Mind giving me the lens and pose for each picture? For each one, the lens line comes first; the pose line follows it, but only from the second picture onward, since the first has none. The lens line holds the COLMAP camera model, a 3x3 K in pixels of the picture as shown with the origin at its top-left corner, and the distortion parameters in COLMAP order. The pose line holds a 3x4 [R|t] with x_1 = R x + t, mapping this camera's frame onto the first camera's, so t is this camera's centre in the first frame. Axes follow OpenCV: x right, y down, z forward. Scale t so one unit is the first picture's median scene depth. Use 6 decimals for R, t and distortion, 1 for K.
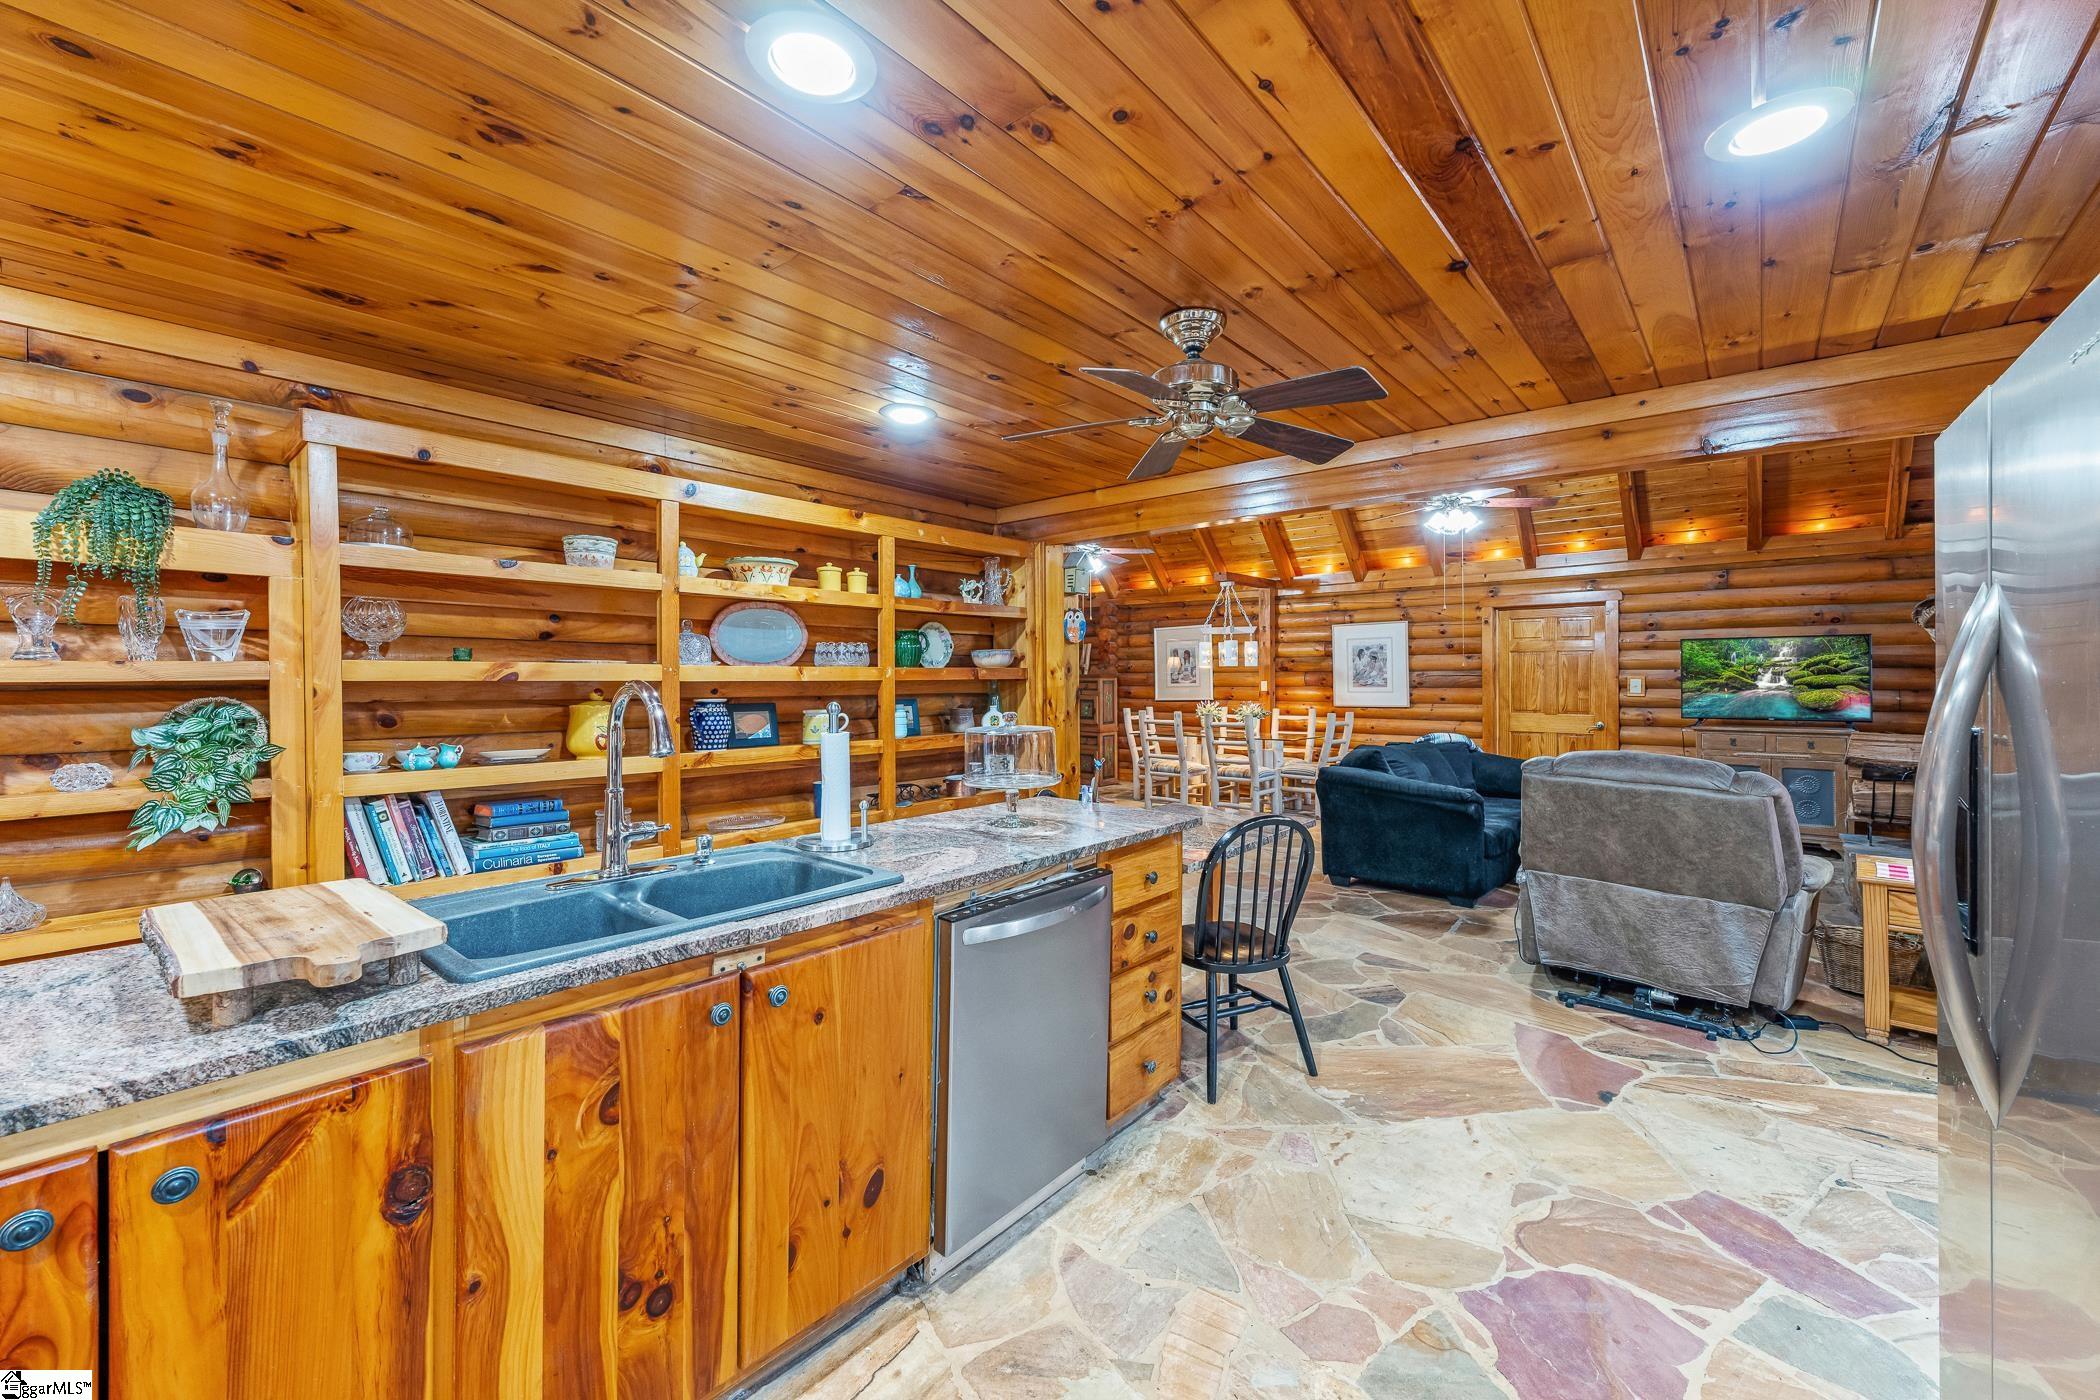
lens RADIAL K [[840.1, 0, 1050.6], [0, 840.1, 670.4], [0, 0, 1]] dist [0.000149, -0.000043]
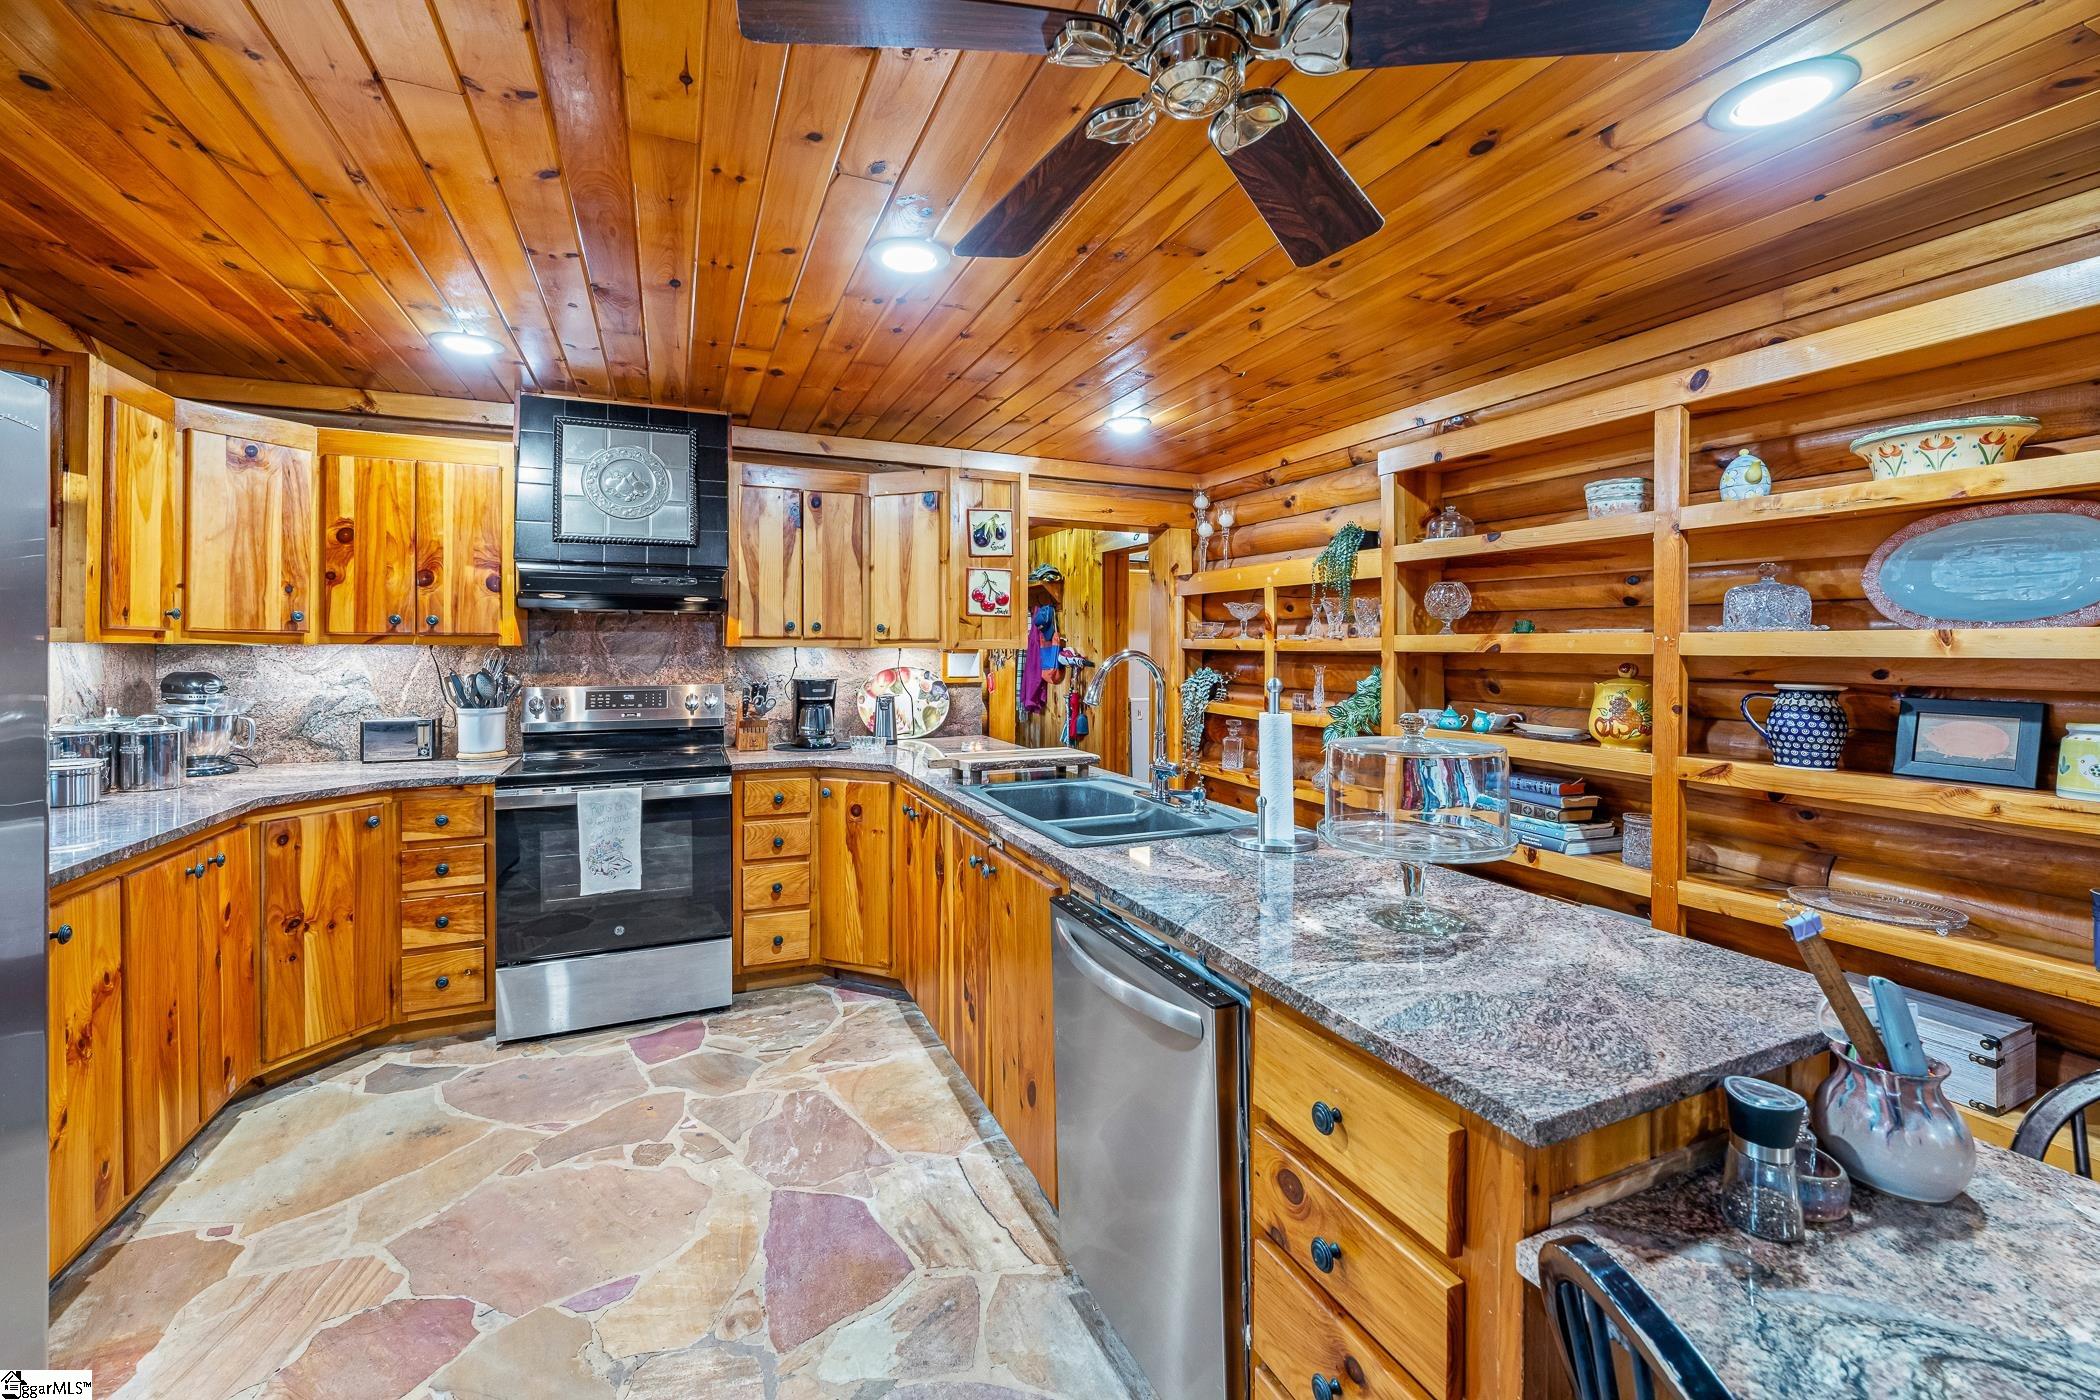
lens RADIAL K [[858.3, 0, 1040.3], [0, 858.3, 649.4], [0, 0, 1]] dist [-0.000059, -0.000110]
pose [[-0.448073, 0.000272, -0.893997, 0.518067], [0.003977, 0.999991, -0.001689, 0.008187], [0.893988, -0.004312, -0.448070, 0.959833]]
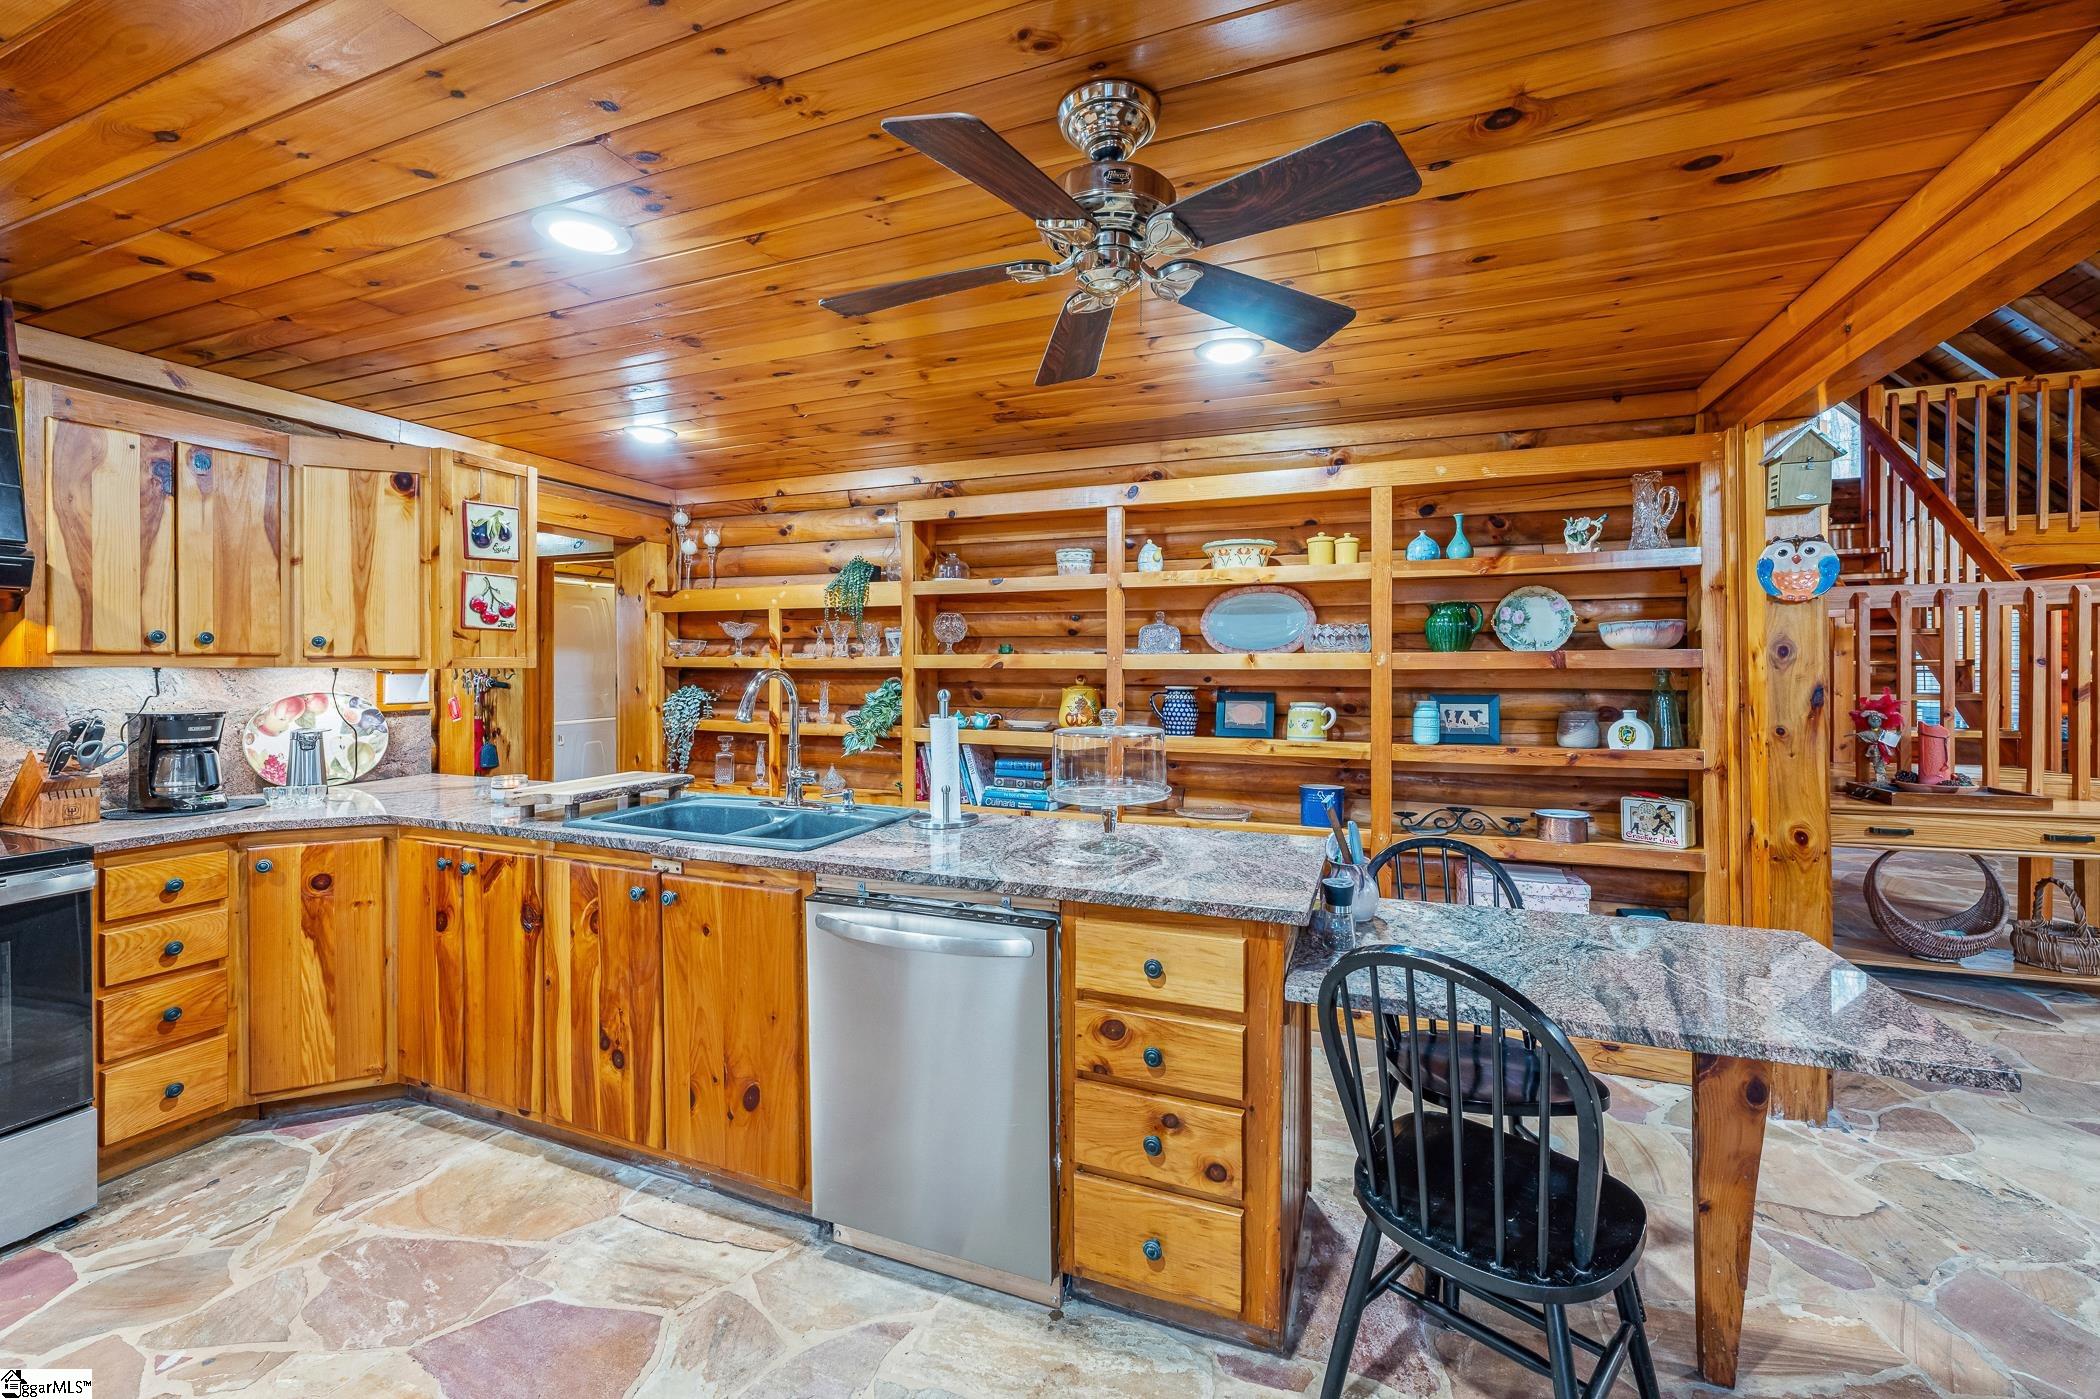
lens RADIAL K [[840.1, 0, 1050.6], [0, 840.1, 669.9], [0, 0, 1]] dist [0.000149, -0.000043]
pose [[0.315496, 0.004510, -0.948916, 0.650435], [0.009020, 0.999929, 0.007752, 0.005327], [0.948884, -0.011005, 0.315433, 0.644798]]
